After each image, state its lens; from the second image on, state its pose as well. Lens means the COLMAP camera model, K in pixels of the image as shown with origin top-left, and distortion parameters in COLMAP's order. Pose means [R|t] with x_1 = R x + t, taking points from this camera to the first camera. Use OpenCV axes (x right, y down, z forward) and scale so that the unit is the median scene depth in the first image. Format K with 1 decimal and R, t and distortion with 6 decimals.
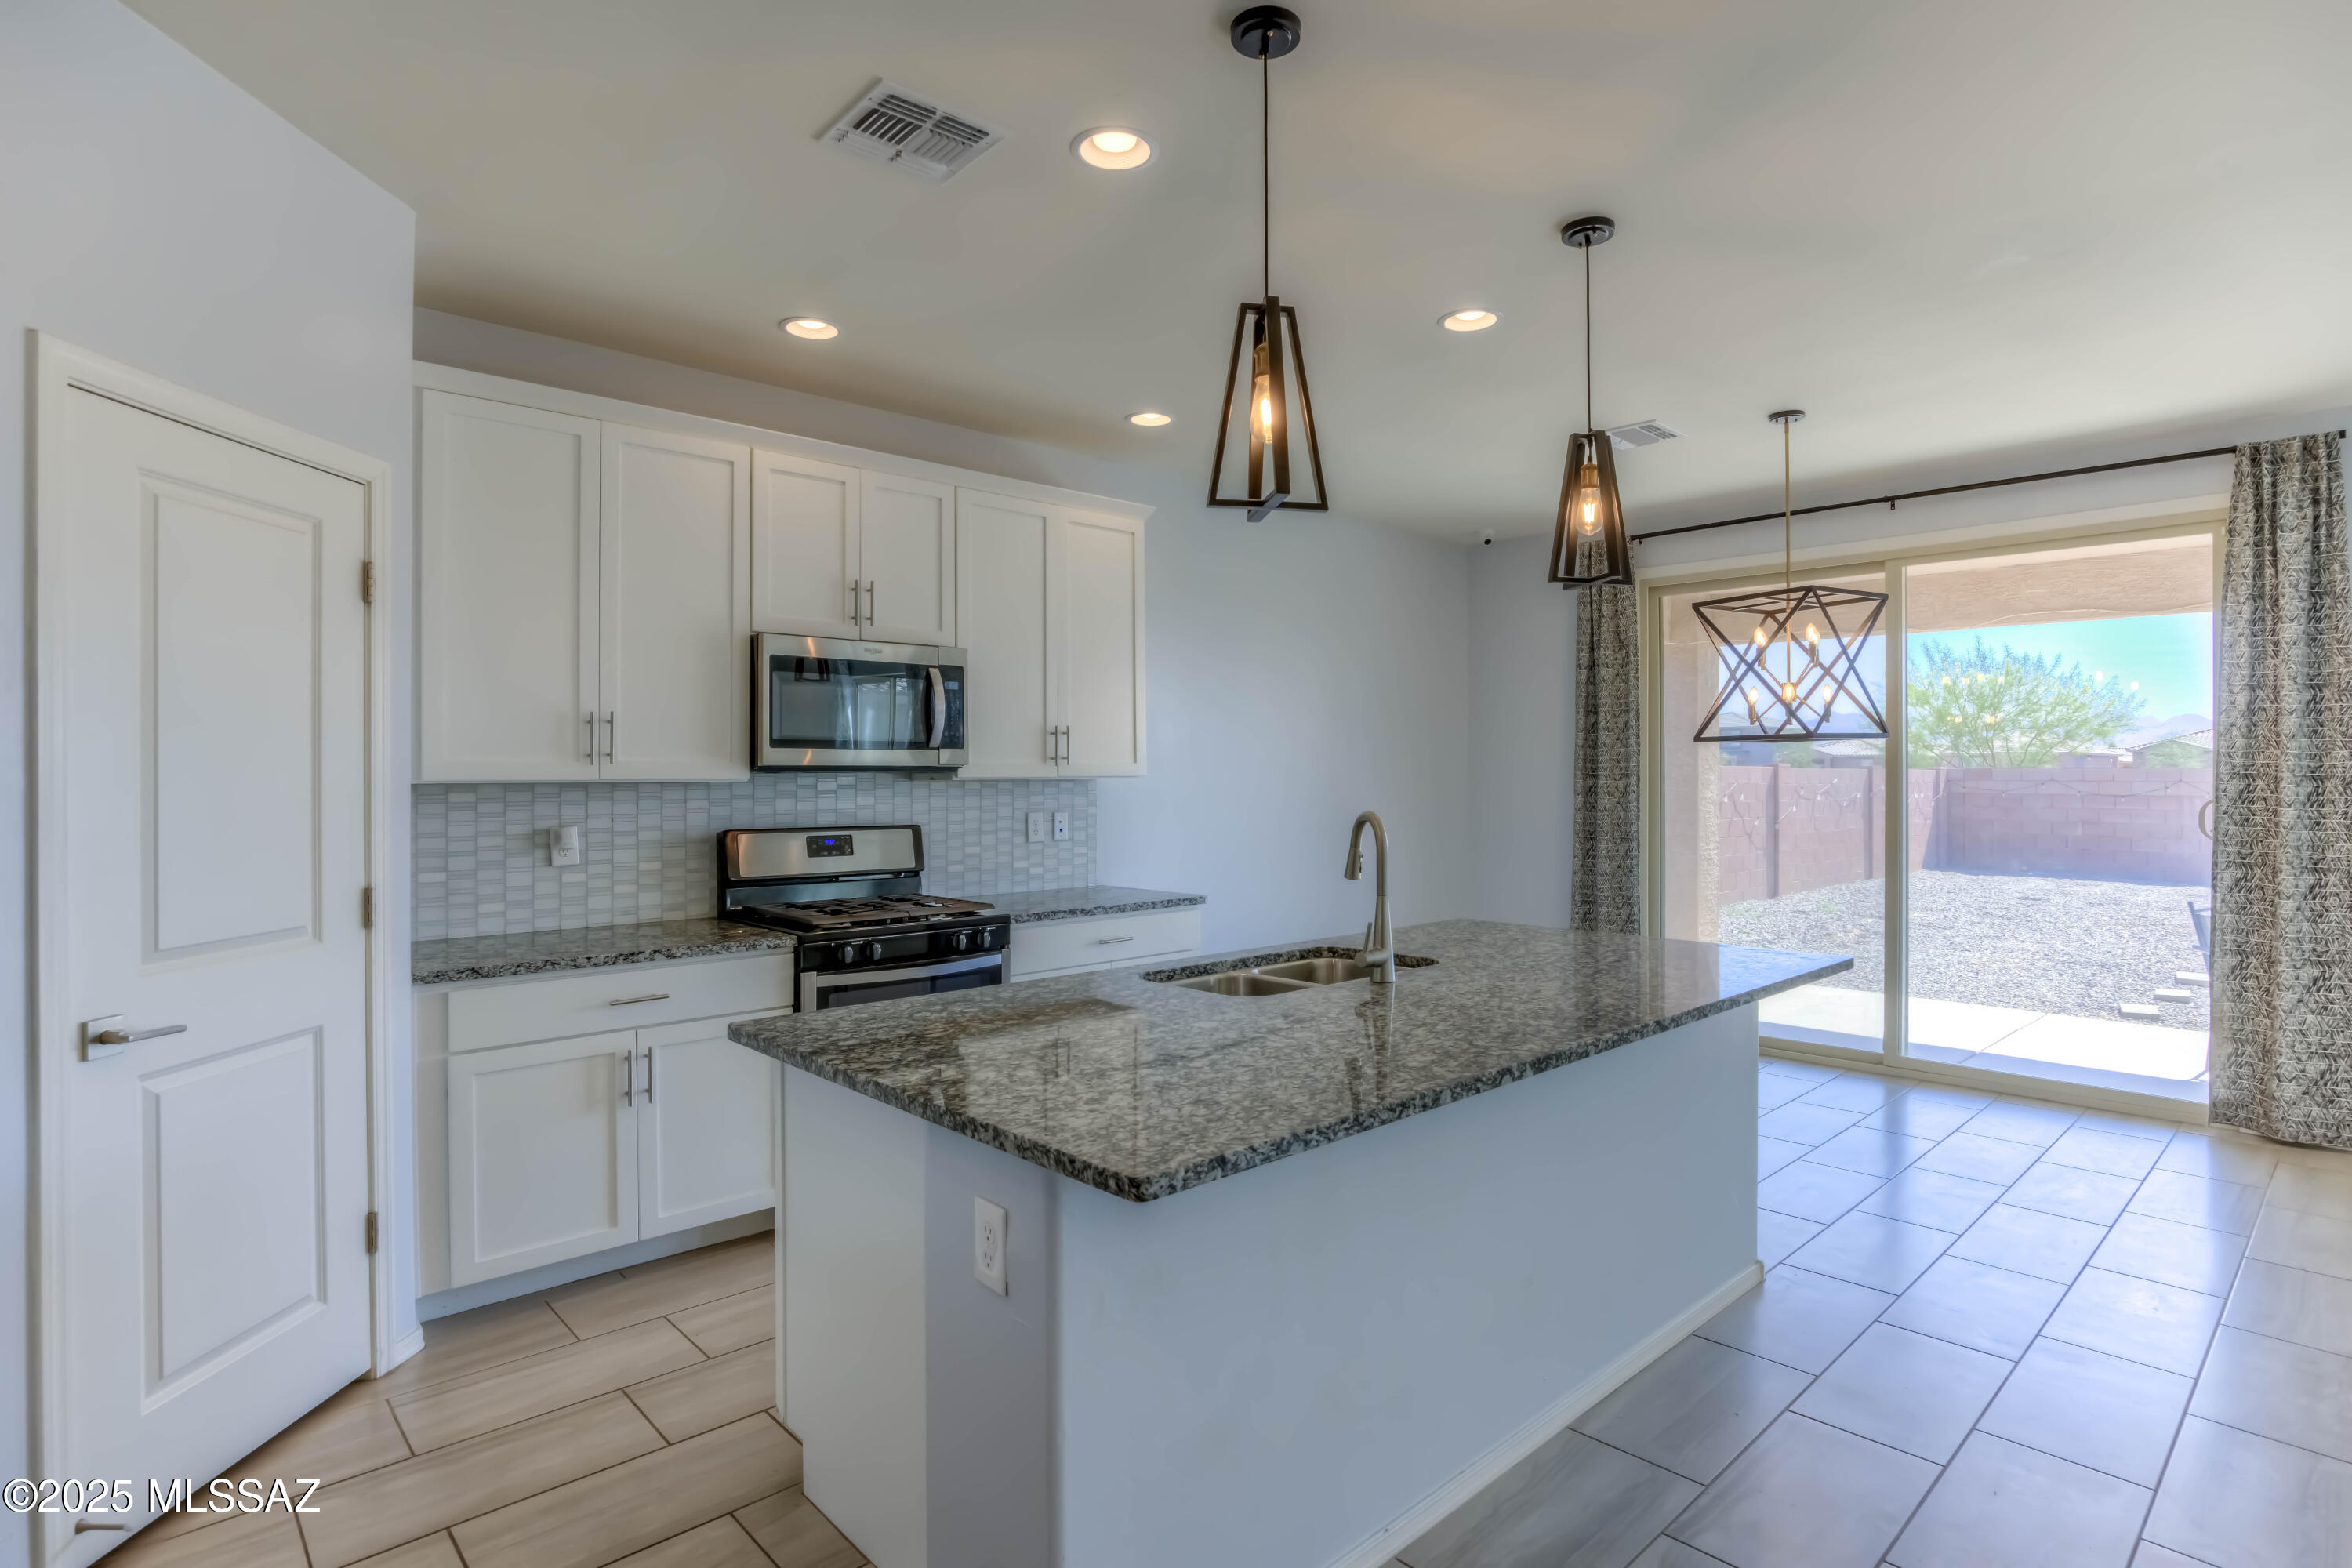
lens RADIAL K [[1202.9, 0, 1186.9], [0, 1202.9, 766.0], [0, 0, 1]] dist [-0.001857, 0.000892]
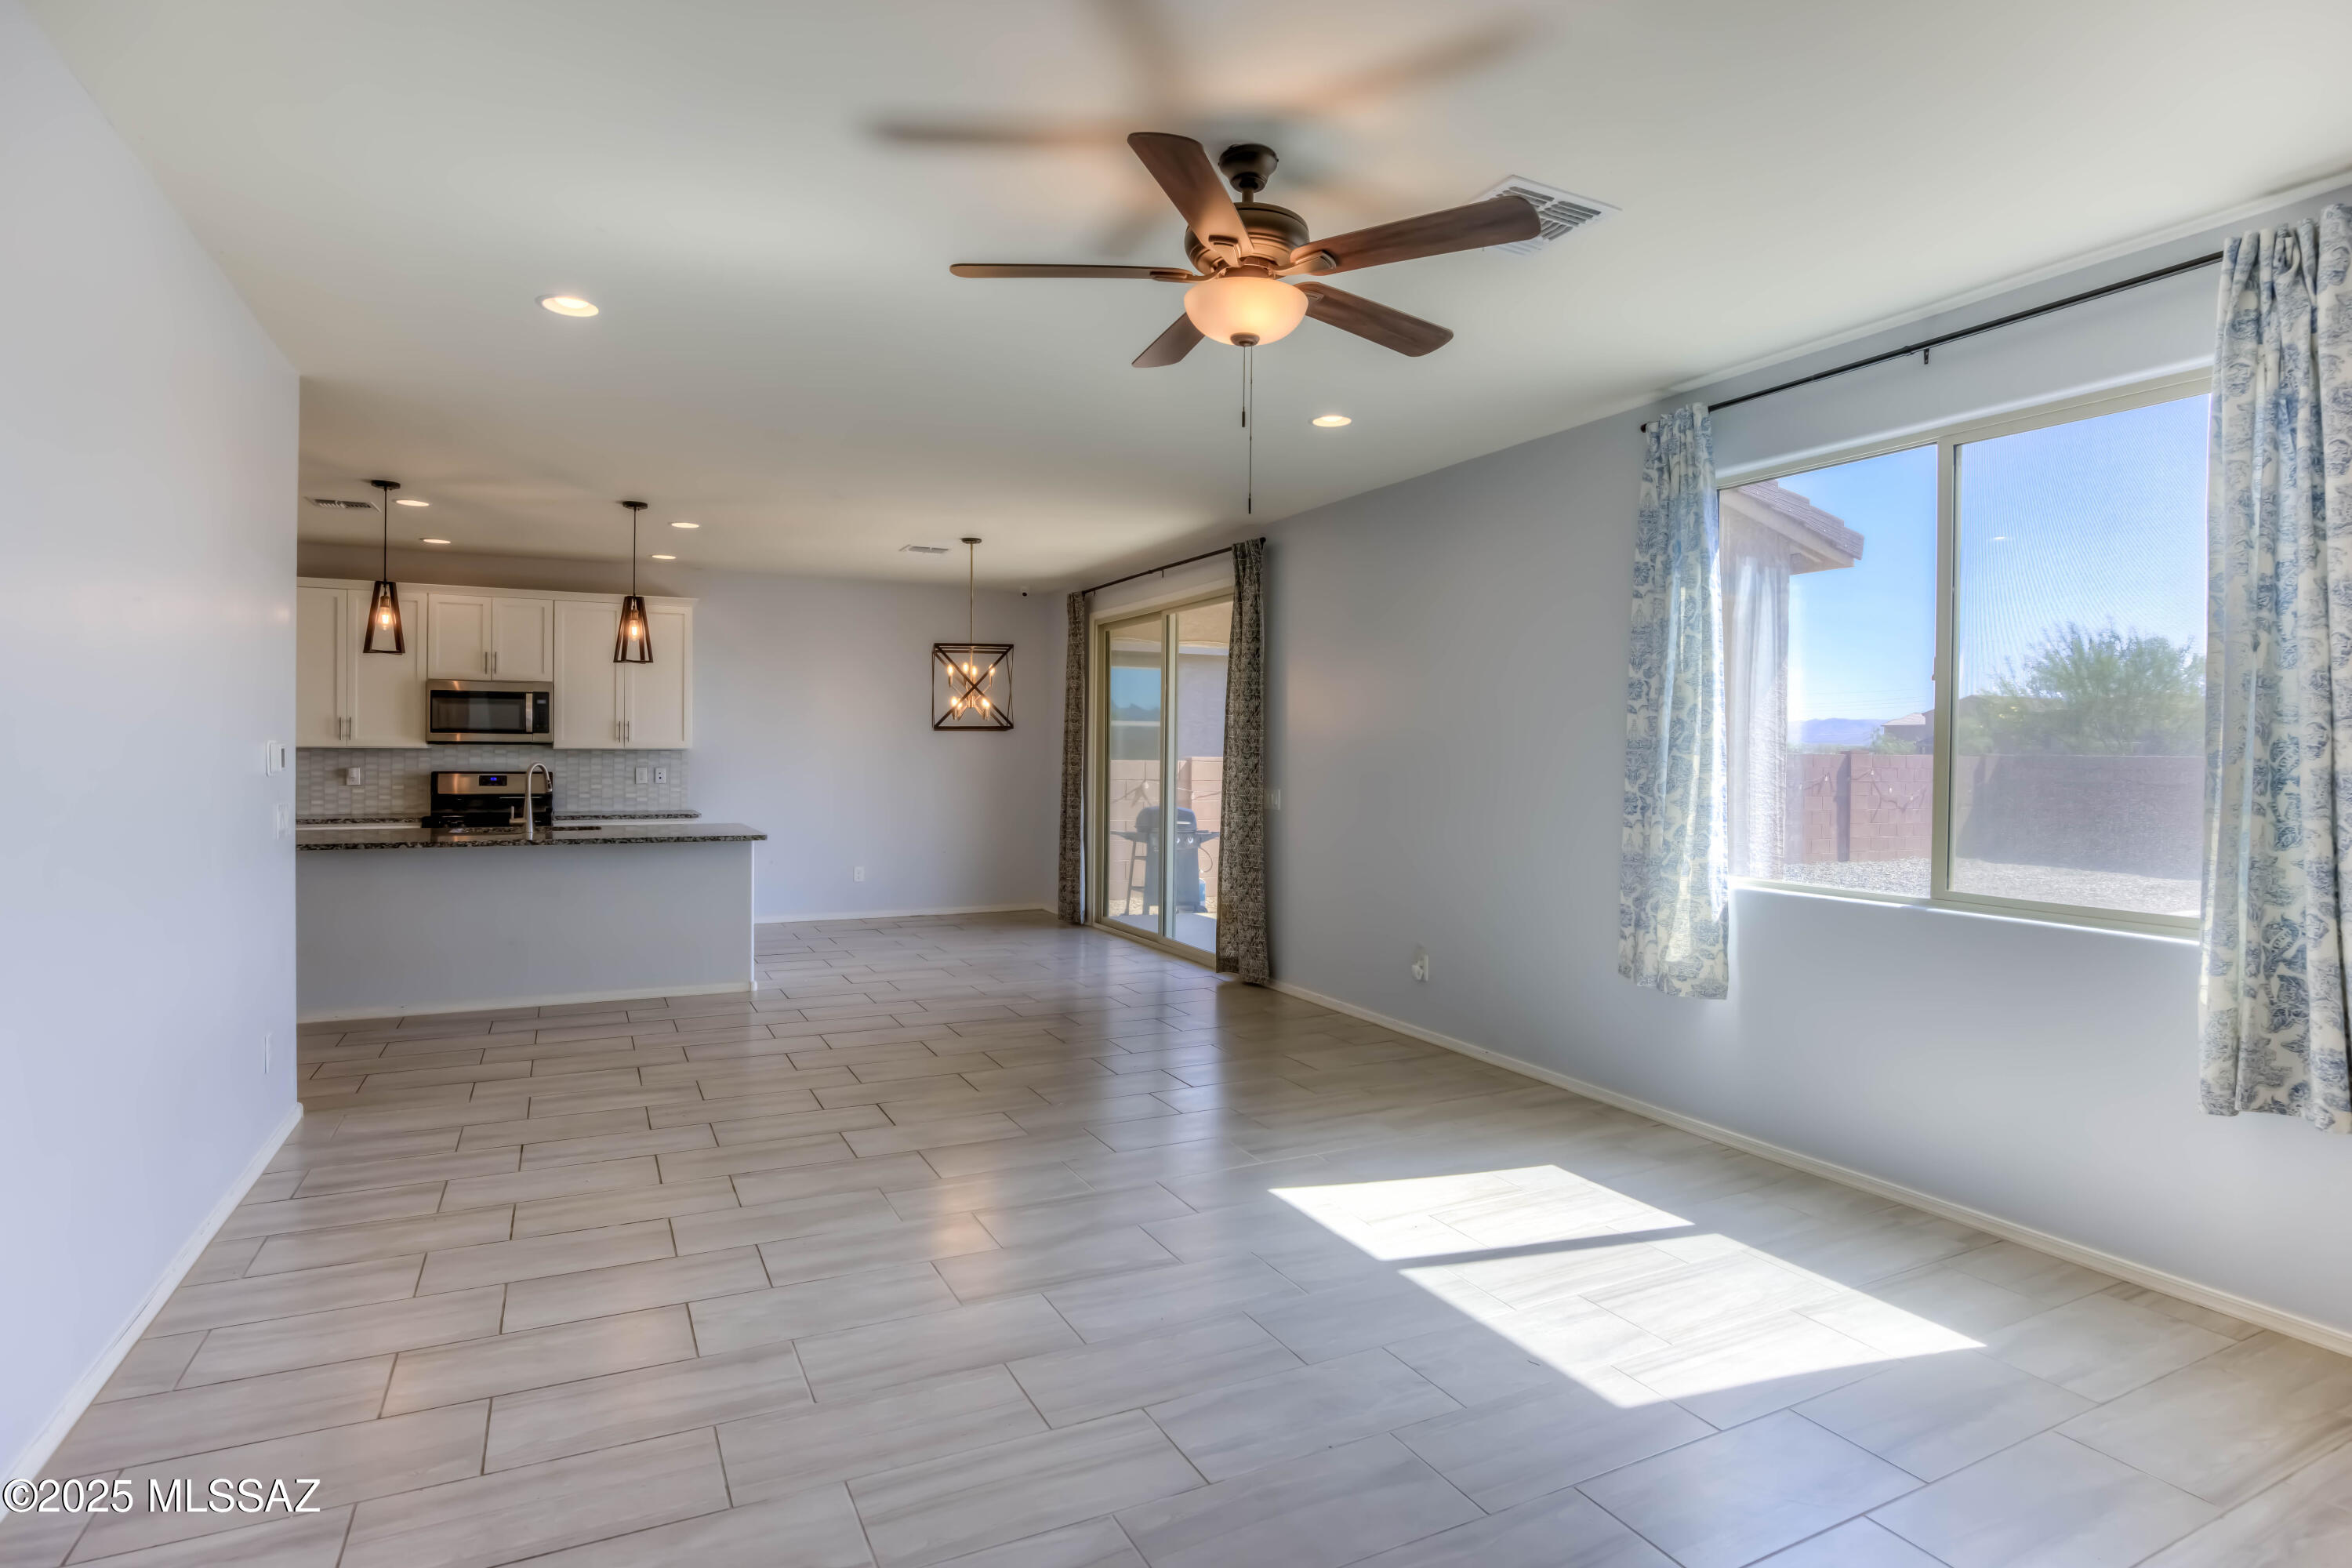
lens RADIAL K [[1202.9, 0, 1186.9], [0, 1202.9, 766.0], [0, 0, 1]] dist [-0.001857, 0.000892]
pose [[0.959991, 0.011307, -0.279801, 1.407785], [-0.006643, 0.999823, 0.017610, -0.002285], [0.279951, -0.015047, 0.959896, -0.626665]]
